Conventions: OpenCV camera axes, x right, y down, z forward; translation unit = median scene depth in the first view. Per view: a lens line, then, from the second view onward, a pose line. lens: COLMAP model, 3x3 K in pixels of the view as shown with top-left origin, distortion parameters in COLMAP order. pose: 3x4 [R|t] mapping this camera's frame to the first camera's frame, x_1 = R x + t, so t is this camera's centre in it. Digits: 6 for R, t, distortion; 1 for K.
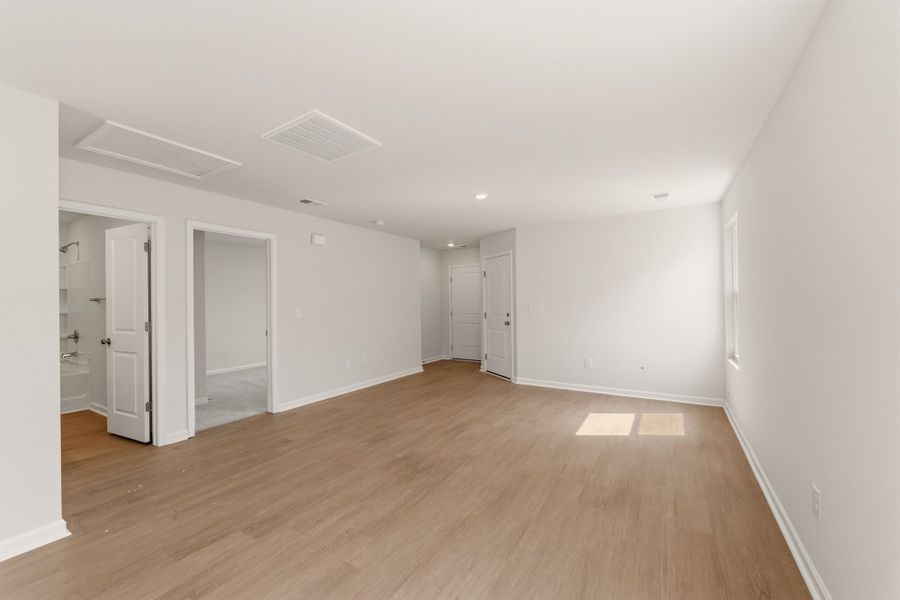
lens RADIAL K [[361.1, 0, 448.7], [0, 361.1, 299.9], [0, 0, 1]] dist [-0.000042, -0.000102]
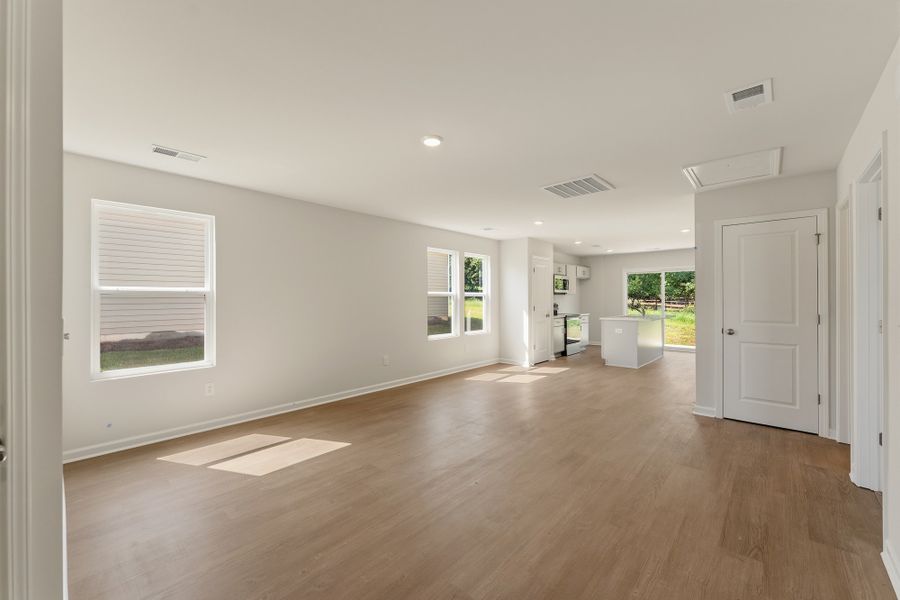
lens RADIAL K [[361.1, 0, 448.7], [0, 361.1, 299.9], [0, 0, 1]] dist [-0.000042, -0.000102]
pose [[-0.982859, 0.014232, 0.183811, -0.071761], [0.013525, 0.999896, -0.005100, 0.013548], [-0.183864, -0.002527, -0.982948, 1.905909]]
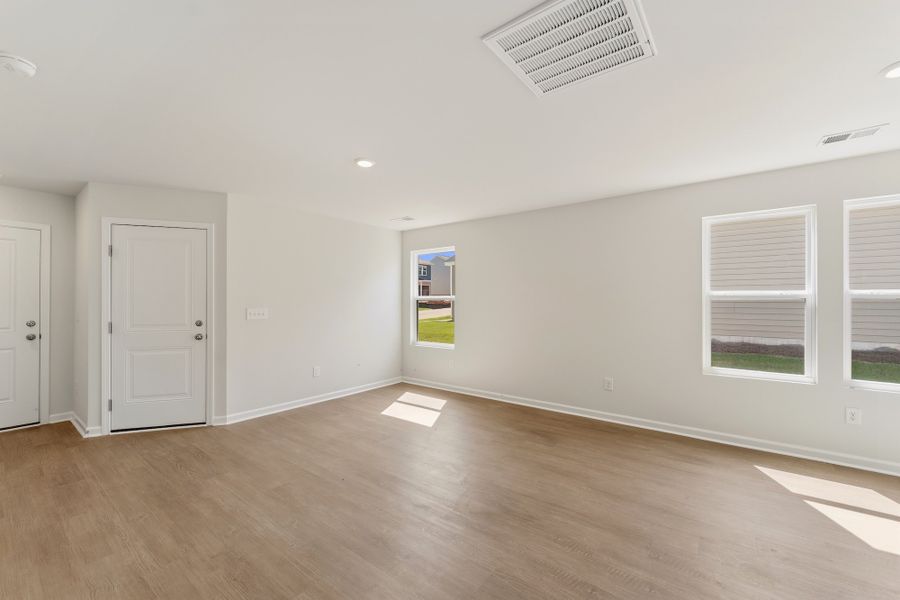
lens RADIAL K [[358.5, 0, 451.7], [0, 358.5, 300.6], [0, 0, 1]] dist [-0.012715, -0.000184]
pose [[0.096248, 0.019220, 0.995172, -0.735972], [-0.009153, 0.999788, -0.018424, 0.013328], [-0.995315, -0.007335, 0.096404, 0.858015]]
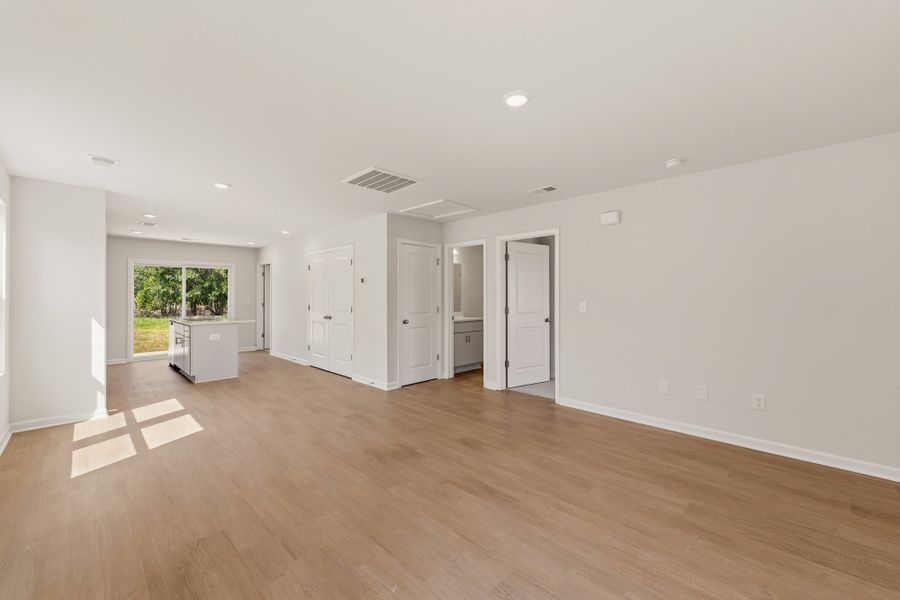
lens RADIAL K [[361.1, 0, 448.7], [0, 361.1, 299.9], [0, 0, 1]] dist [-0.000042, -0.000102]
pose [[-0.227138, 0.021650, -0.973622, 0.727270], [0.008700, 0.999758, 0.020201, -0.004047], [0.973824, -0.003883, -0.227272, 1.176178]]
